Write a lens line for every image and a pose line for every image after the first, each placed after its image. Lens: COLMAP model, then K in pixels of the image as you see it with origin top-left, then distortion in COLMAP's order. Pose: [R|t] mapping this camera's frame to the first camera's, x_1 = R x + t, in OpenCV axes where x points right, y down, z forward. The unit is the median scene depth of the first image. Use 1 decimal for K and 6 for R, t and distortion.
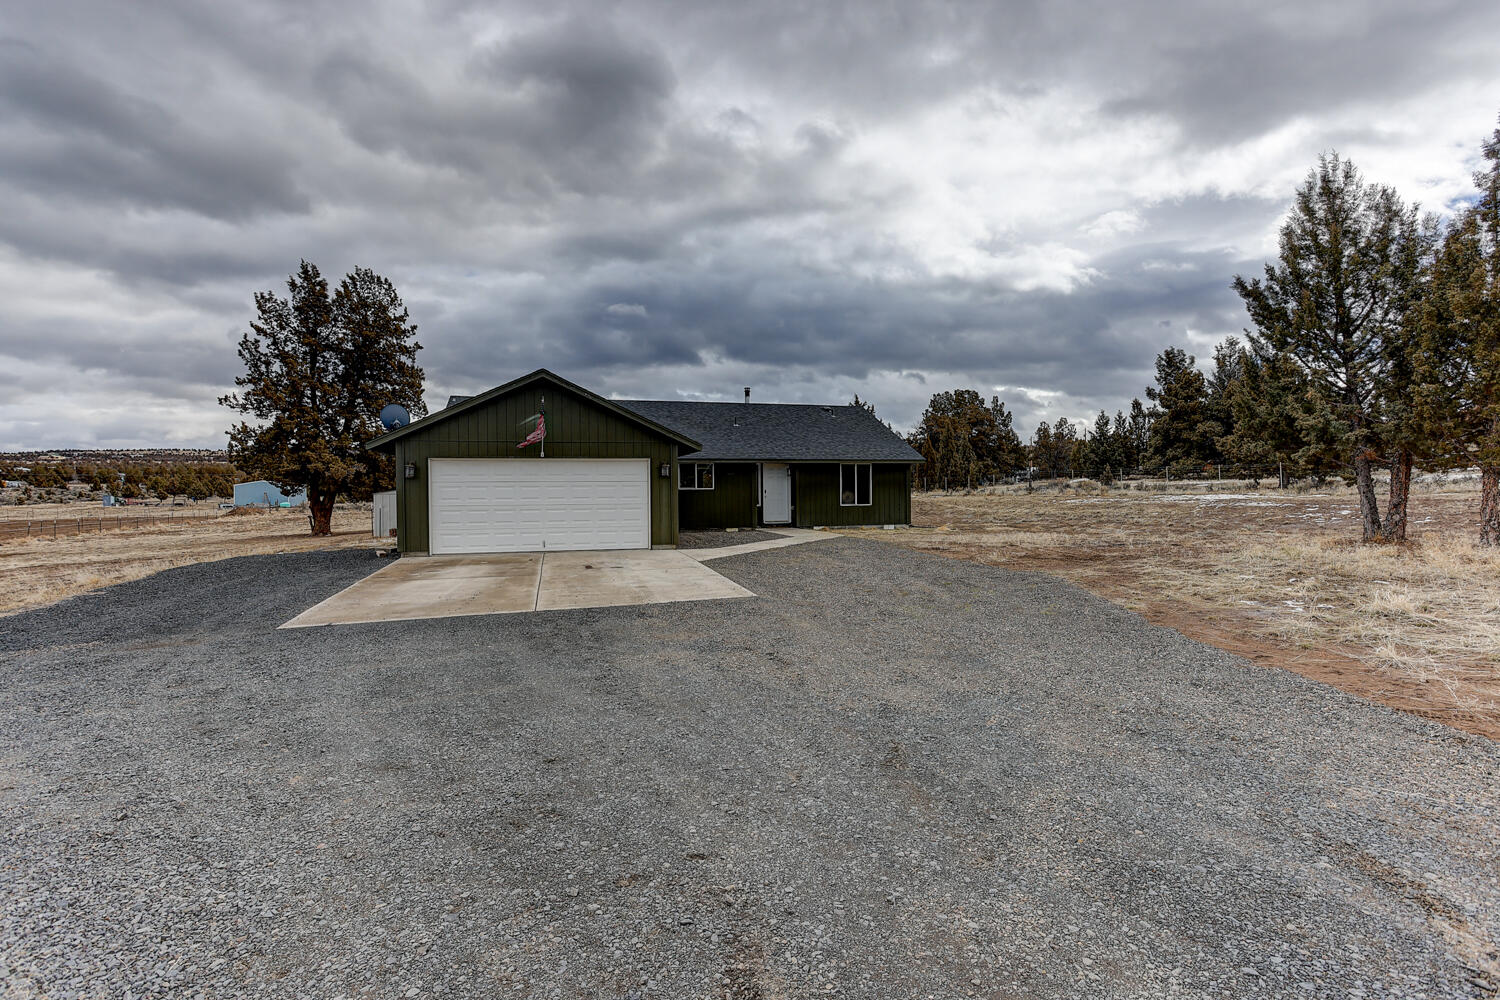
lens RADIAL K [[737.0, 0, 753.0], [0, 737.0, 496.9], [0, 0, 1]] dist [-0.035321, 0.026556]
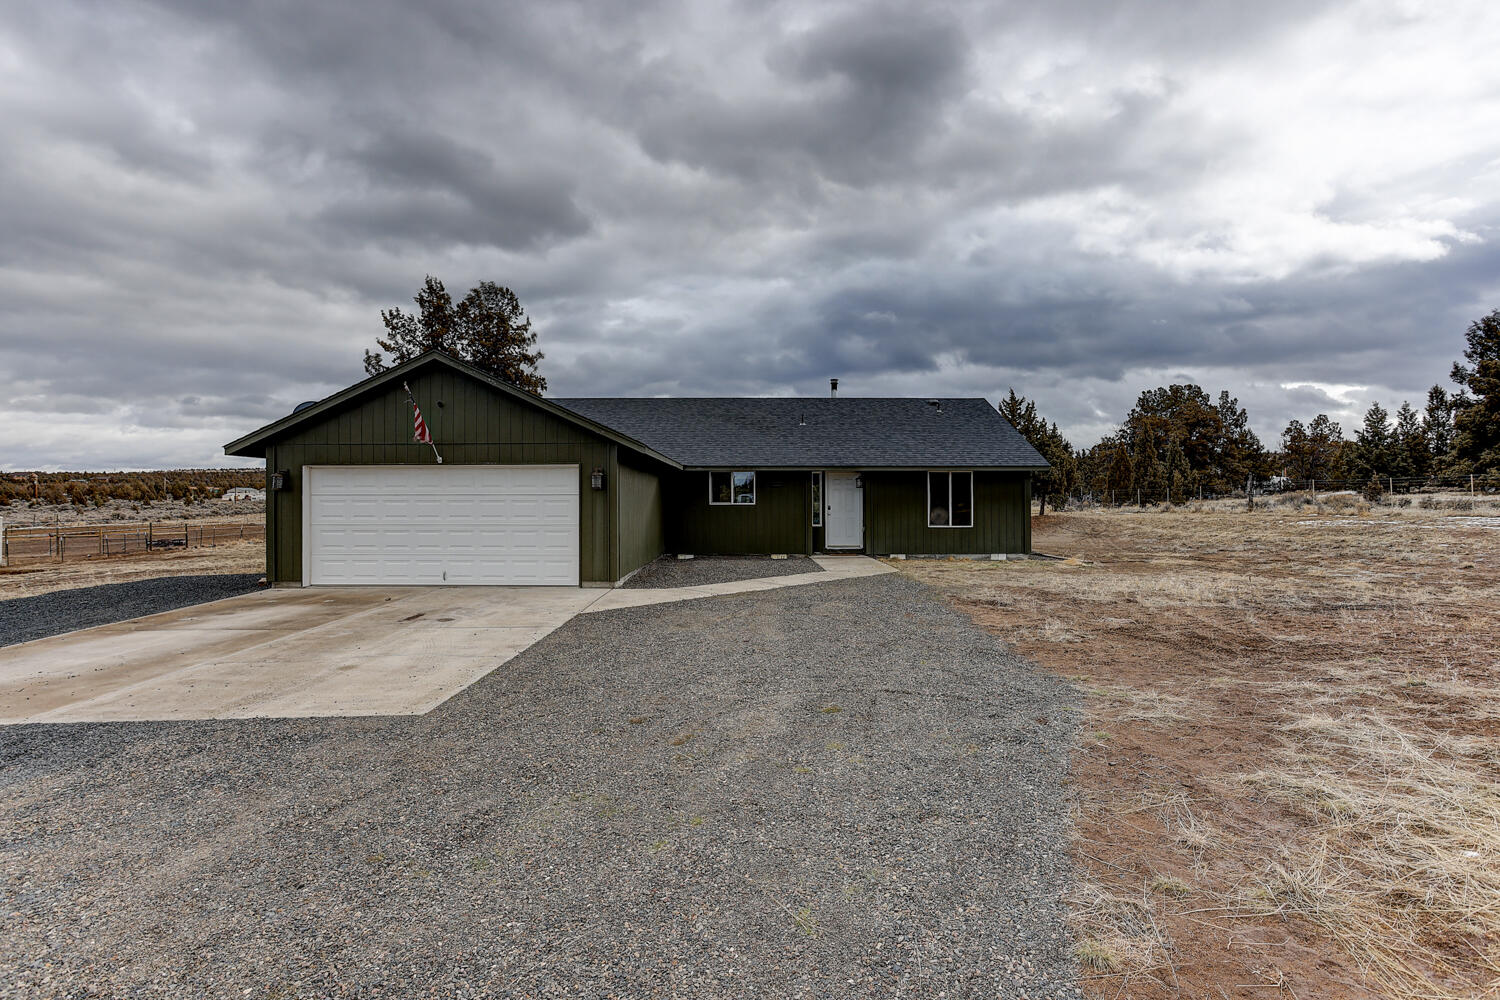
lens RADIAL K [[737.0, 0, 748.5], [0, 737.0, 503.5], [0, 0, 1]] dist [-0.035321, 0.026556]
pose [[0.960268, 0.007020, -0.278992, 0.091920], [-0.008766, 0.999949, -0.005011, -0.004197], [0.278943, 0.007257, 0.960280, 0.134733]]
